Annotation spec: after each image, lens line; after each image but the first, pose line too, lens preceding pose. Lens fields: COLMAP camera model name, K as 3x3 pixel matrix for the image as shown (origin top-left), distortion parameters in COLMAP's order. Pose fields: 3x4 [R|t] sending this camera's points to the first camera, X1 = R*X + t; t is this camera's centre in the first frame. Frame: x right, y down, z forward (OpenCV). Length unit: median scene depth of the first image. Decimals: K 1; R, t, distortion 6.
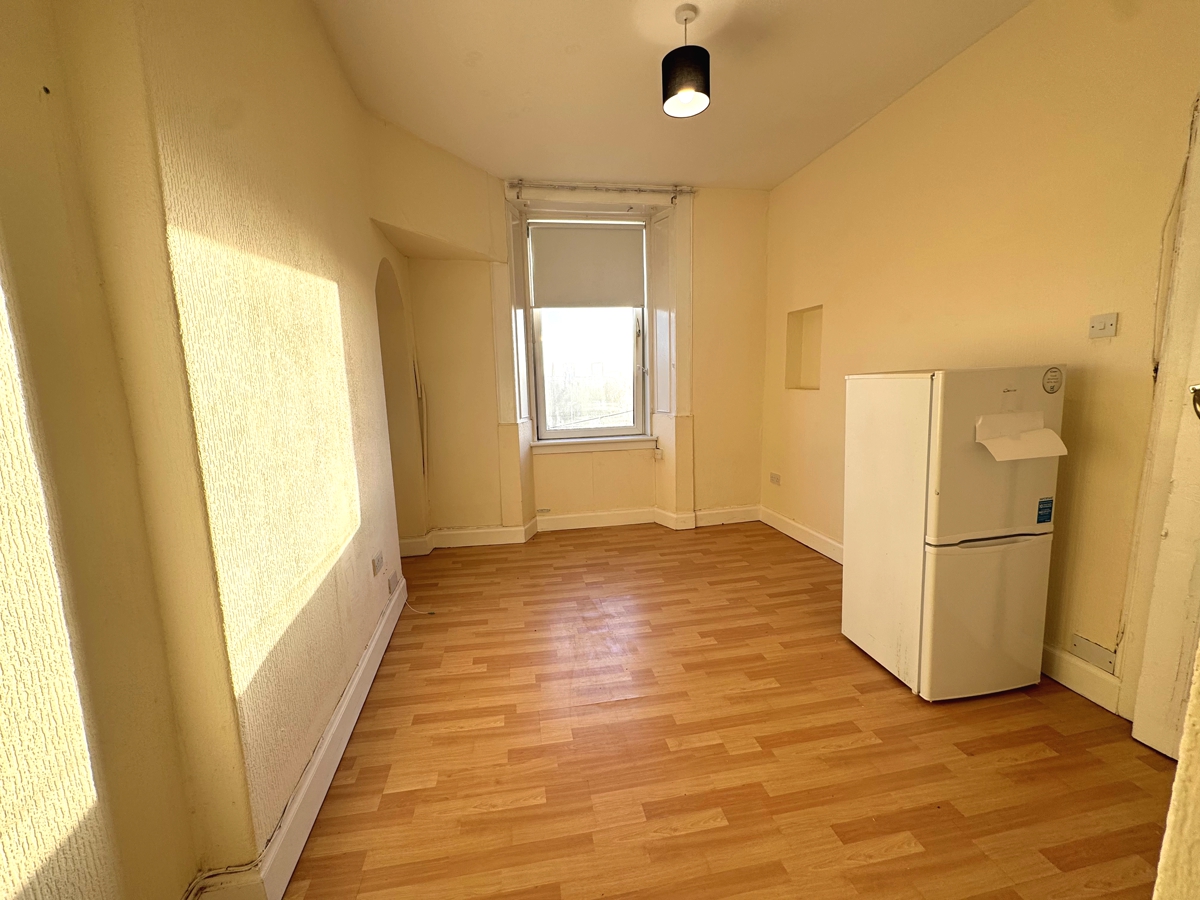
lens RADIAL K [[477.7, 0, 598.5], [0, 477.7, 447.0], [0, 0, 1]] dist [0.000729, 0.000029]
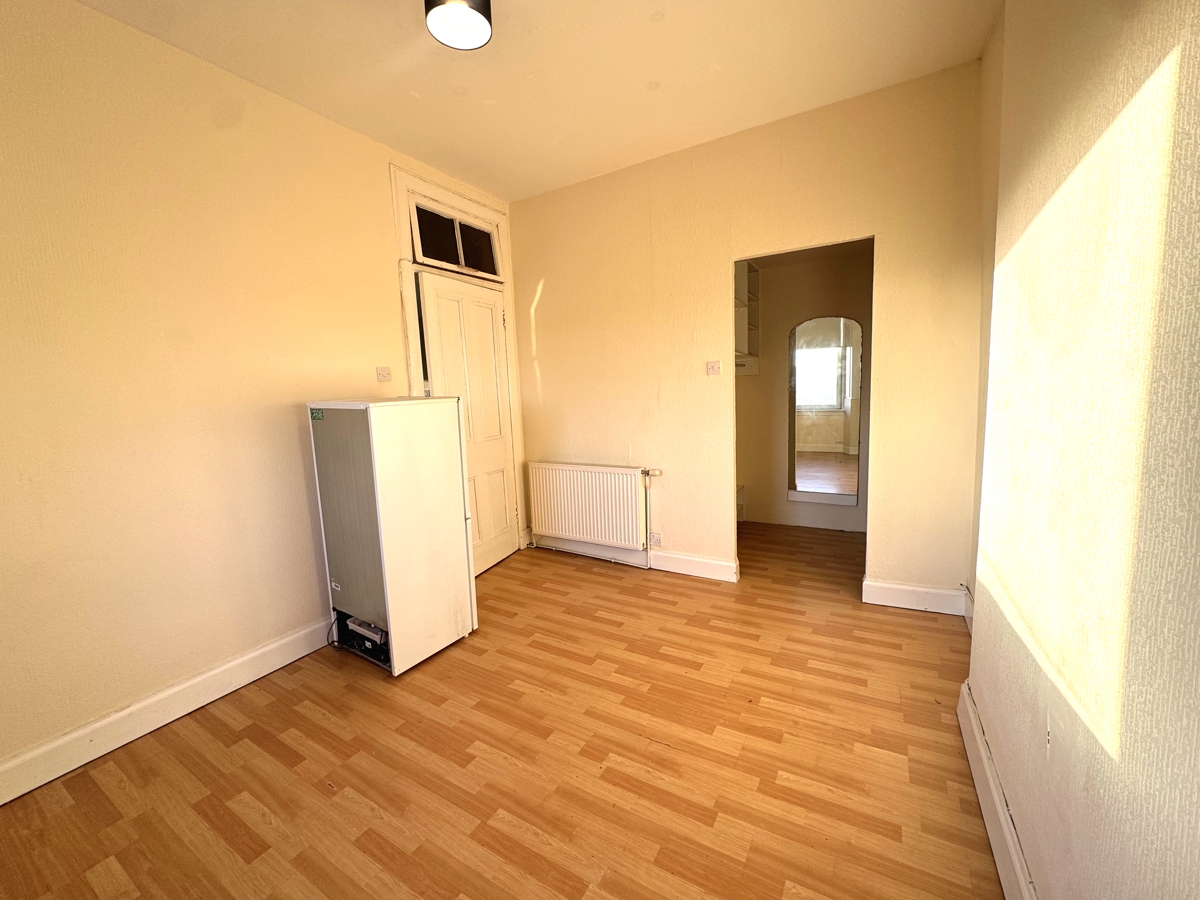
lens RADIAL K [[477.7, 0, 599.0], [0, 477.7, 447.4], [0, 0, 1]] dist [0.000729, 0.000029]
pose [[-0.752452, -0.016922, 0.658430, -0.546666], [0.160547, 0.964805, 0.208269, -0.240076], [-0.638780, 0.262421, -0.723253, 1.785602]]
